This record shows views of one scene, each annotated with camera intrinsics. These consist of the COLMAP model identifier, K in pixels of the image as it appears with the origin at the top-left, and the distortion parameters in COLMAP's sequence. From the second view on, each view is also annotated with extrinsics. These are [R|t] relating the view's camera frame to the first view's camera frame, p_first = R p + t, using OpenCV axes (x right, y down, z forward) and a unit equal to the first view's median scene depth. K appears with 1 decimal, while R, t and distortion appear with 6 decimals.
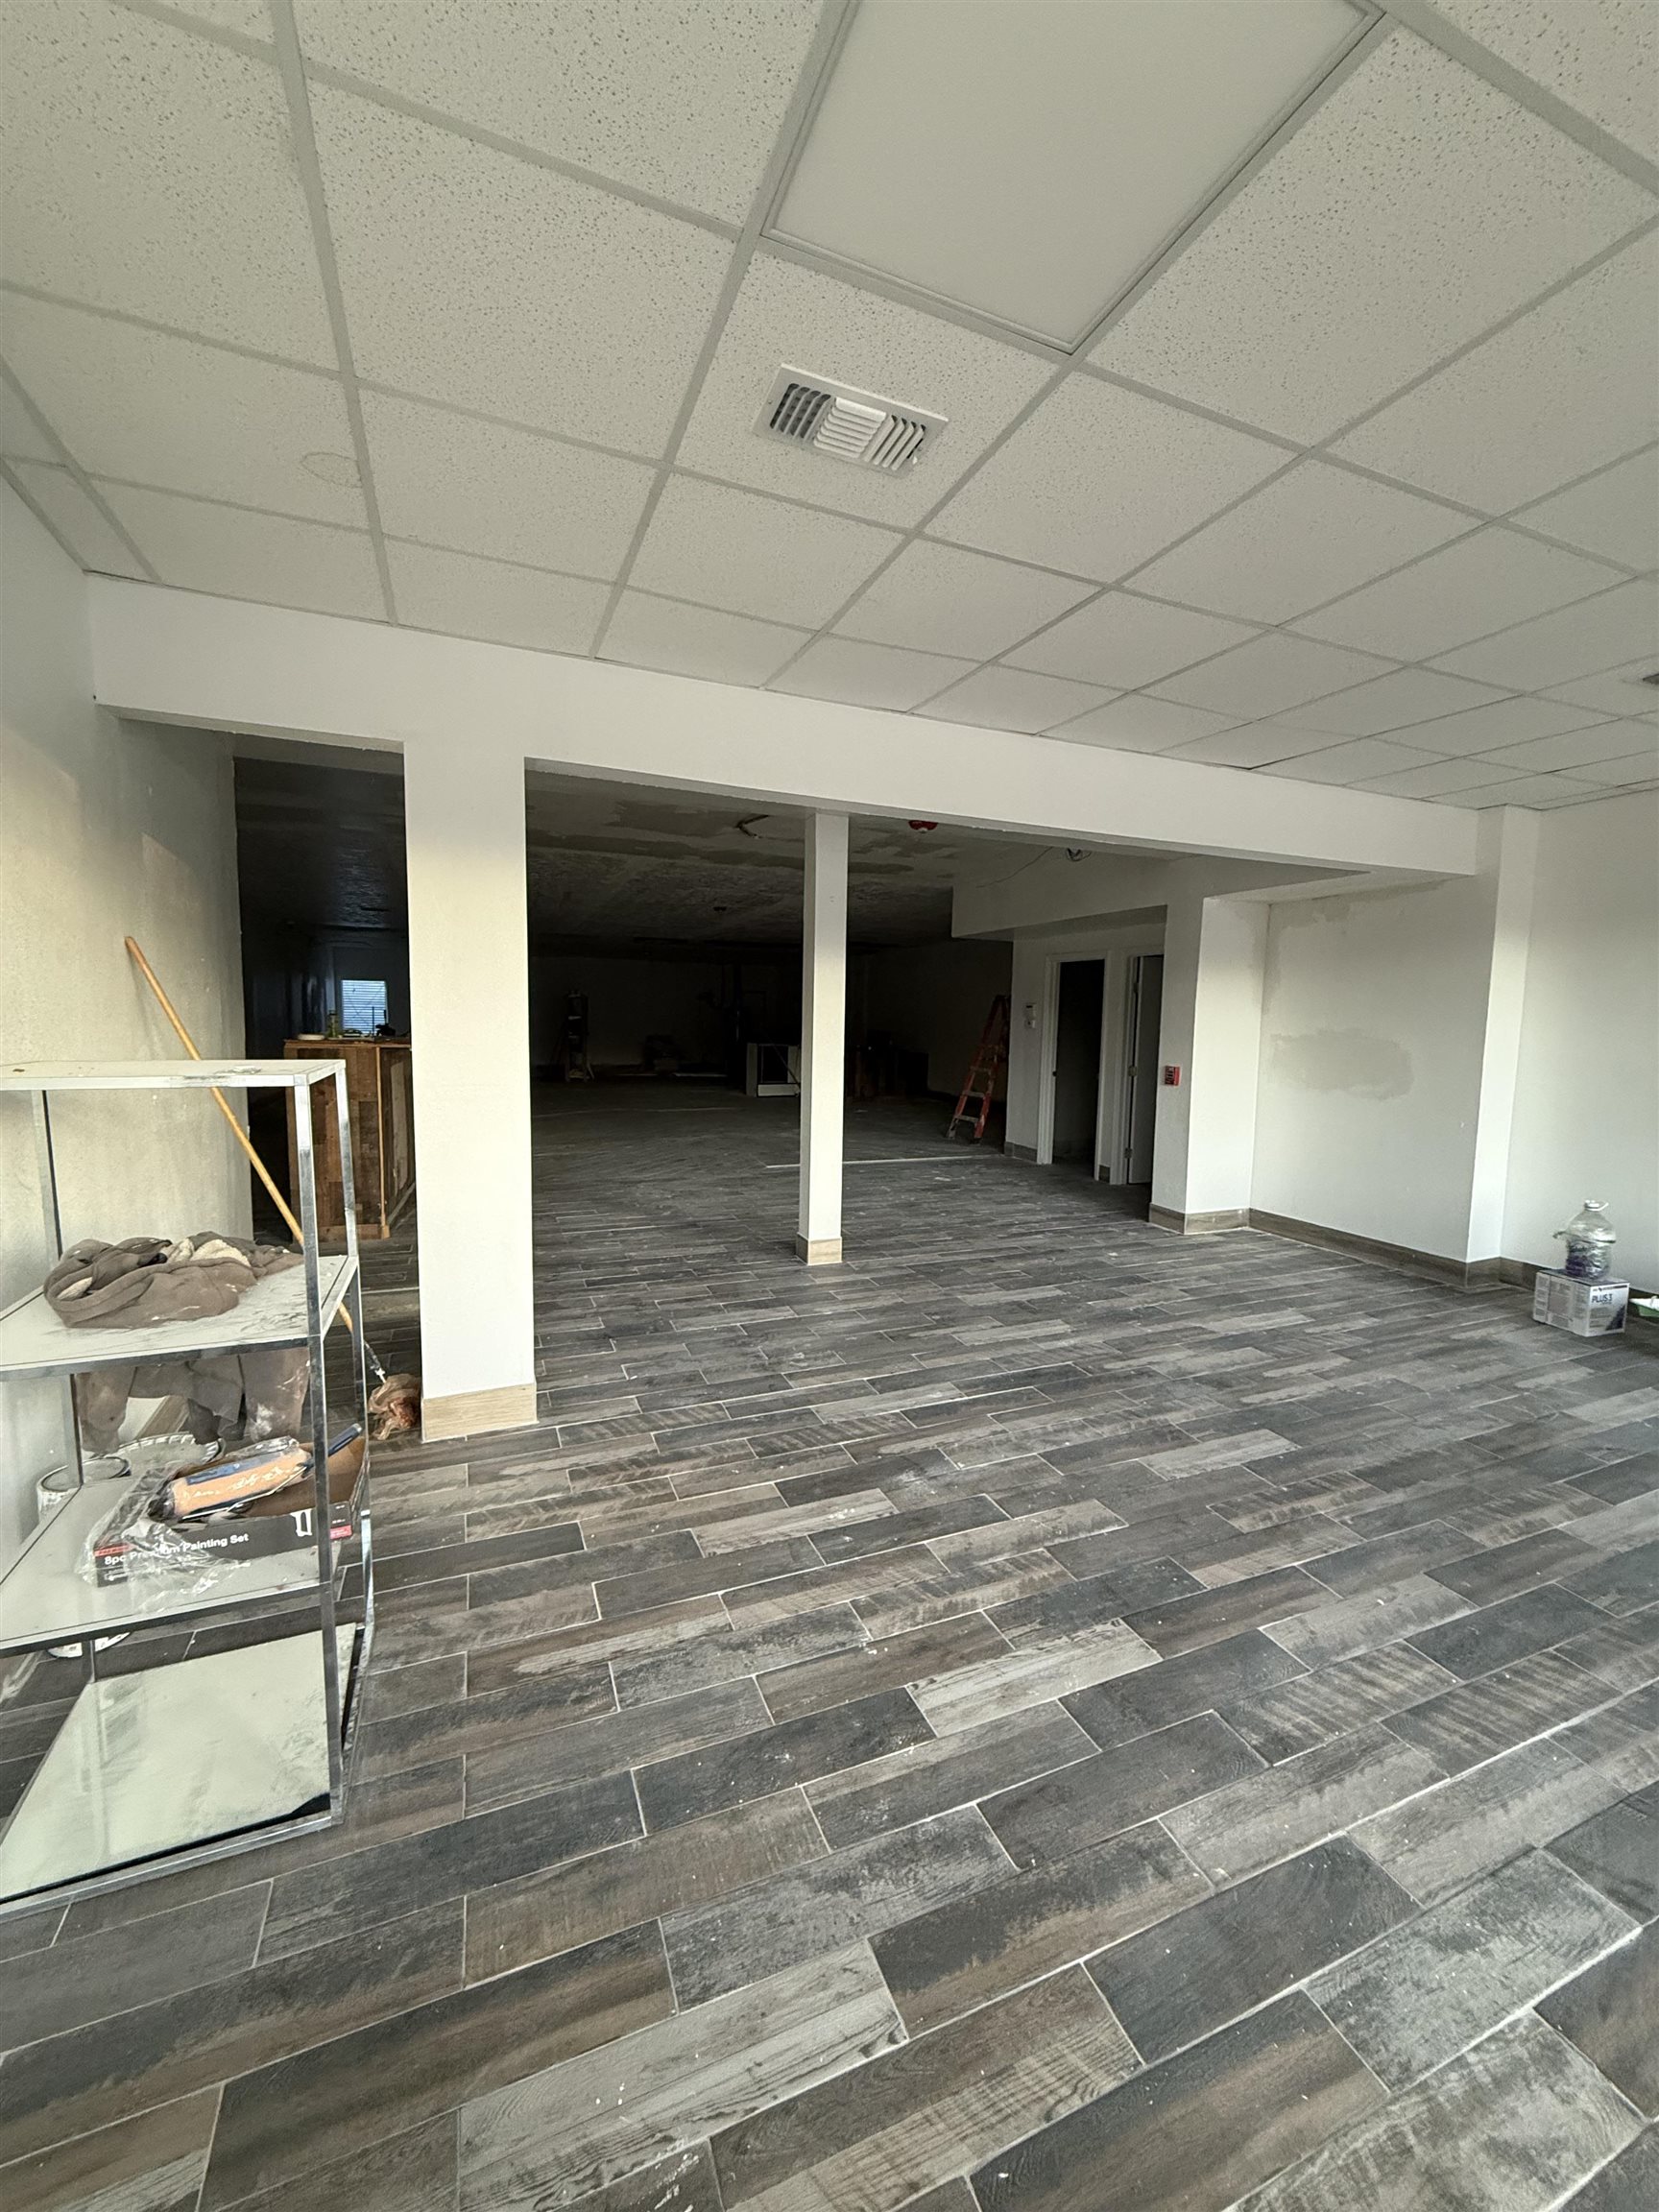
lens RADIAL K [[874.5, 0, 831.9], [0, 874.5, 1105.5], [0, 0, 1]] dist [-0.001722, -0.000041]
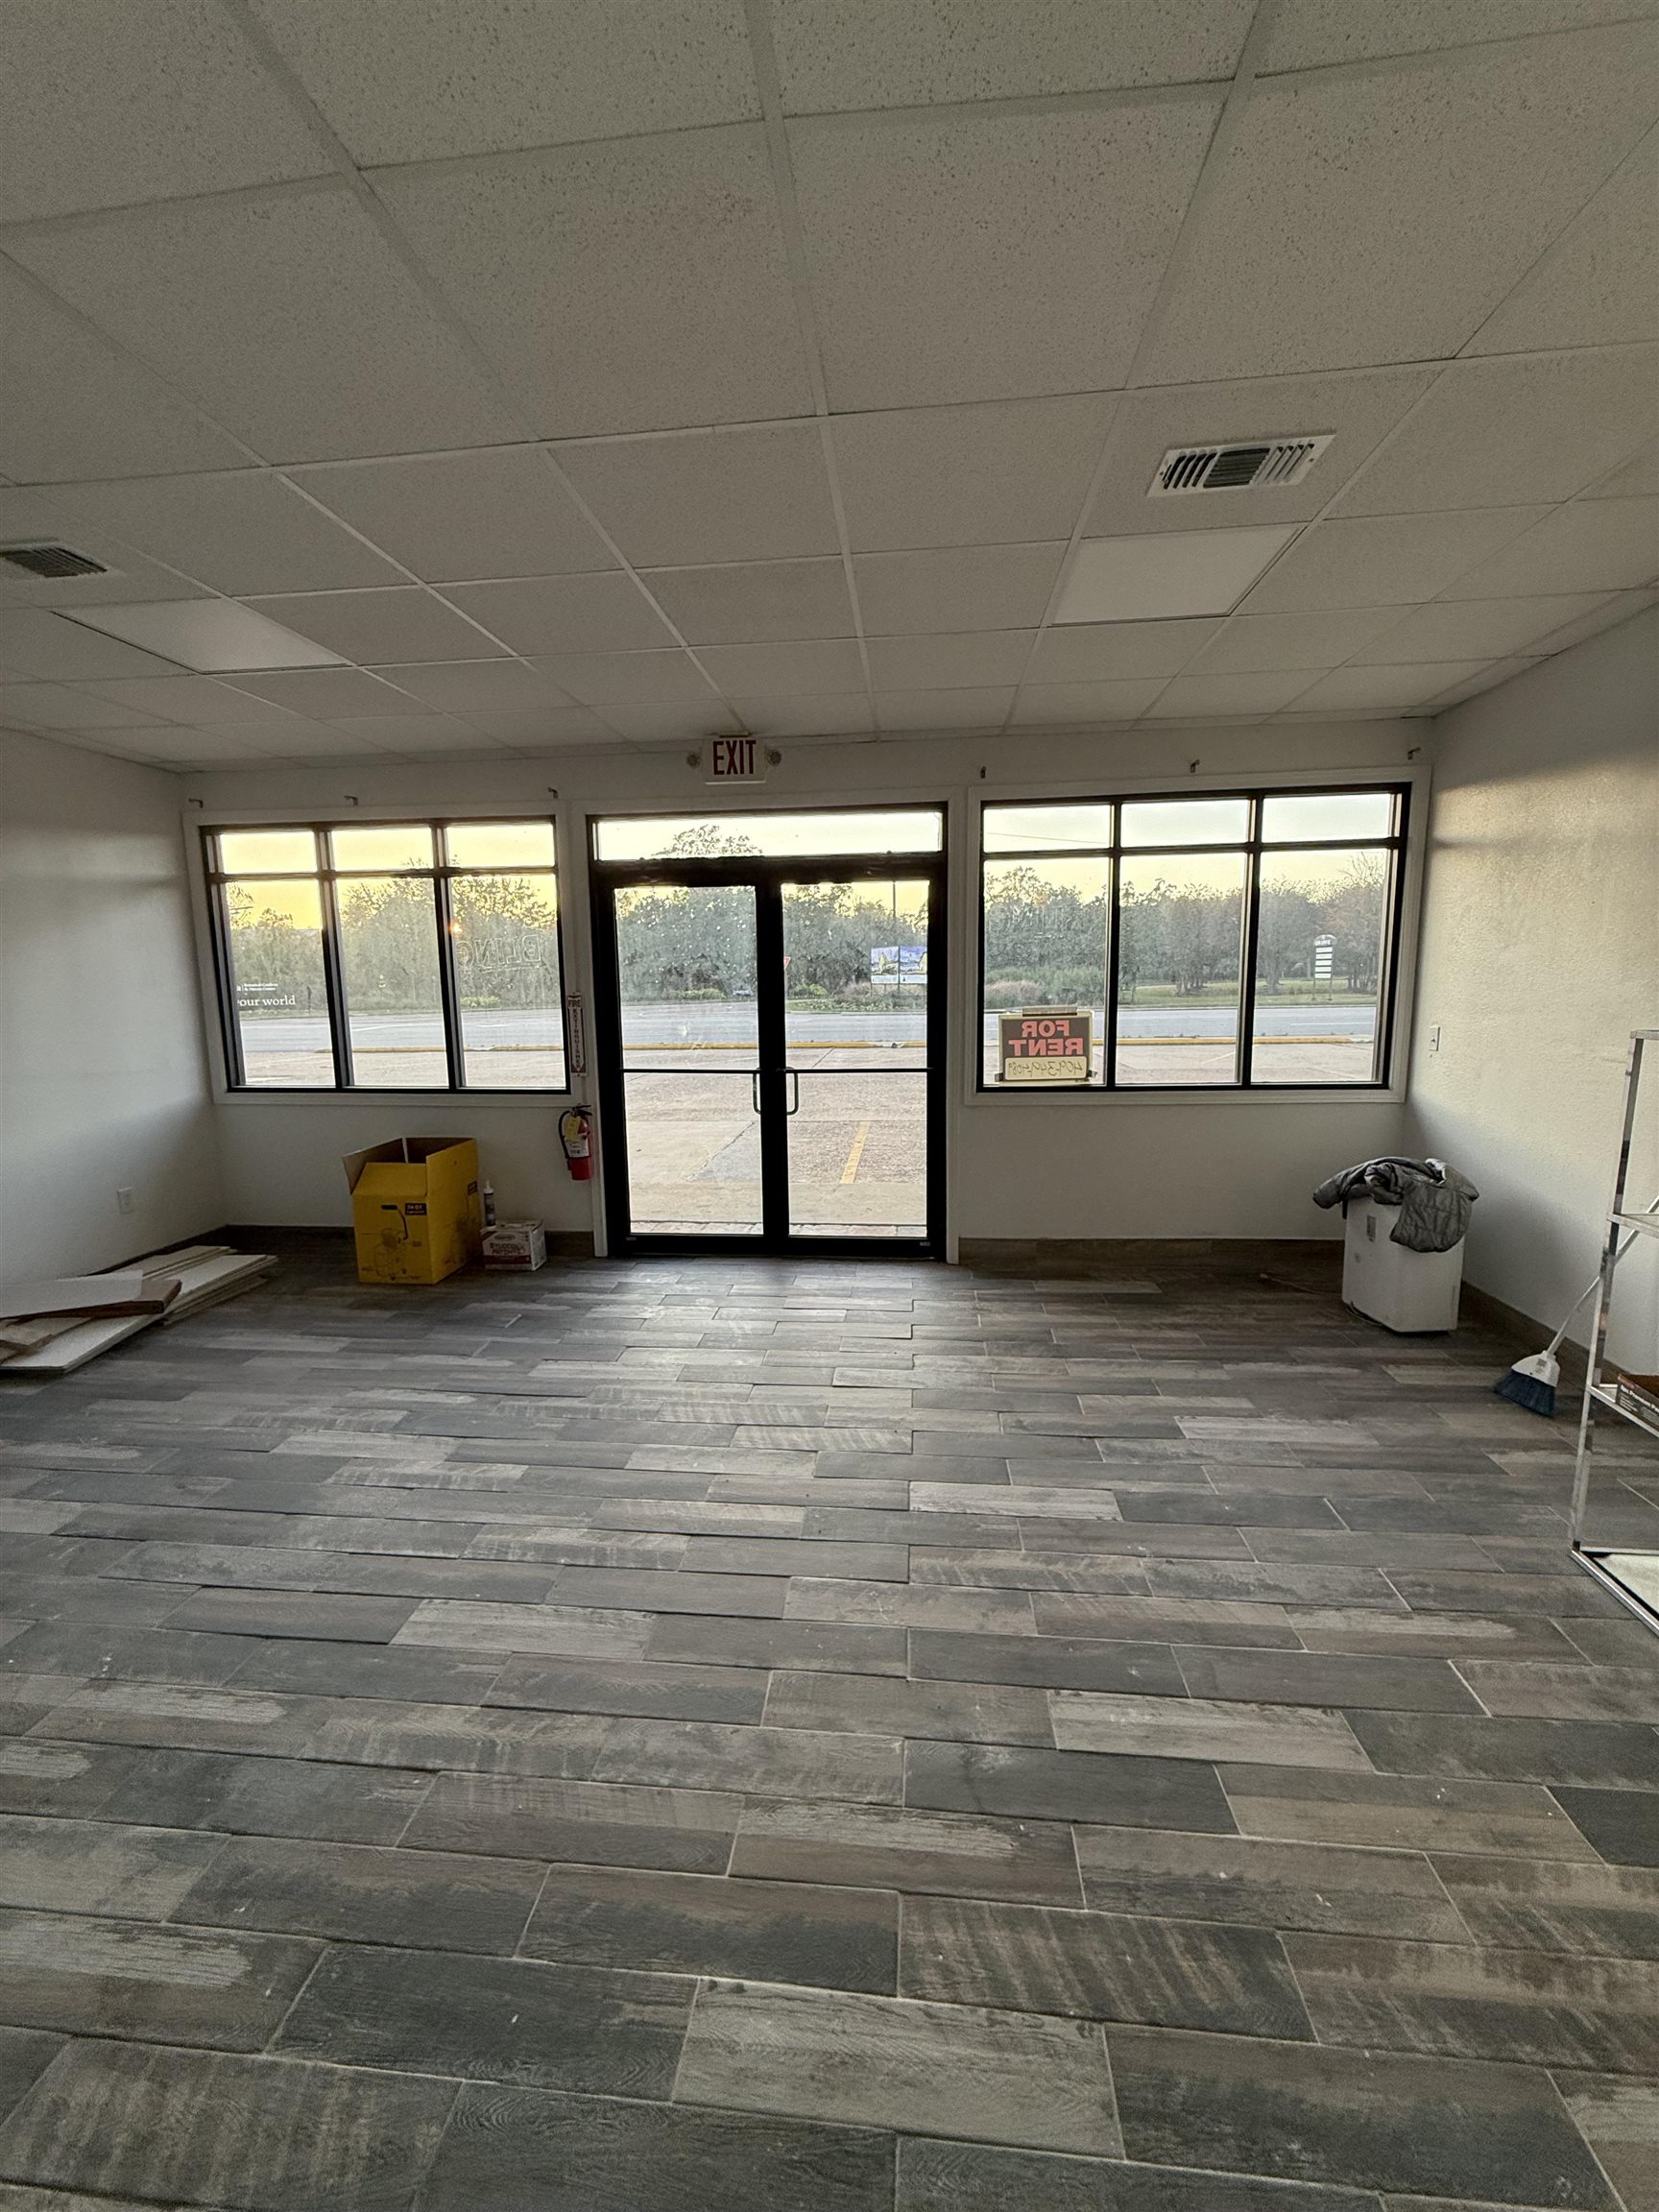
lens RADIAL K [[874.5, 0, 827.6], [0, 874.5, 1104.1], [0, 0, 1]] dist [-0.001722, -0.000041]
pose [[-0.879800, -0.068907, 0.470322, -0.075728], [0.051041, 0.970022, 0.237597, -0.196551], [-0.472595, 0.233043, -0.849909, 1.731455]]
